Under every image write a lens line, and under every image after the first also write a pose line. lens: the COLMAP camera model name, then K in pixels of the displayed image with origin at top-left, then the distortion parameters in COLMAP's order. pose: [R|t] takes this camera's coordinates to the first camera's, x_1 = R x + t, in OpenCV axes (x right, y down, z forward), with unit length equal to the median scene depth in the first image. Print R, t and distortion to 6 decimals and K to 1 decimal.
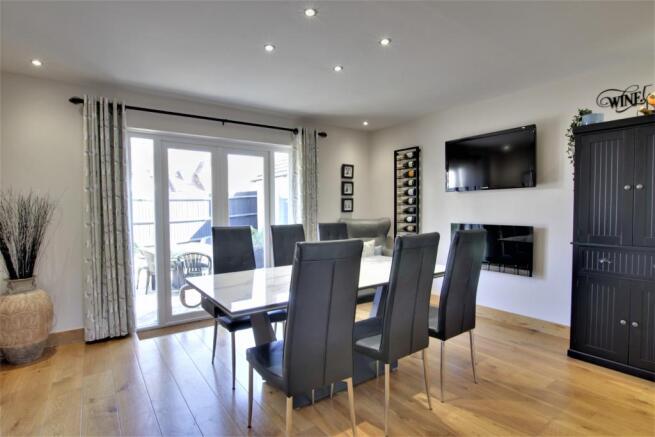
lens RADIAL K [[332.6, 0, 327.5], [0, 332.6, 218.5], [0, 0, 1]] dist [-0.031800, 0.000587]
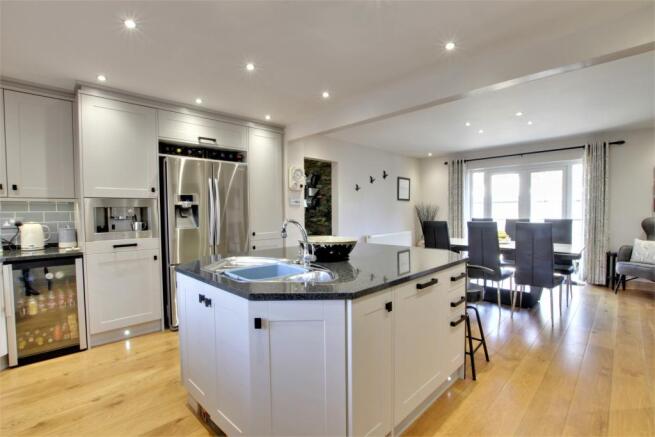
lens RADIAL K [[306.2, 0, 327.5], [0, 306.2, 218.5], [0, 0, 1]] dist [-0.000701, -0.000170]
pose [[0.176532, 0.036357, -0.983623, 0.959435], [-0.017711, 0.999273, 0.033757, -0.015613], [0.984136, 0.011461, 0.177047, -0.174452]]
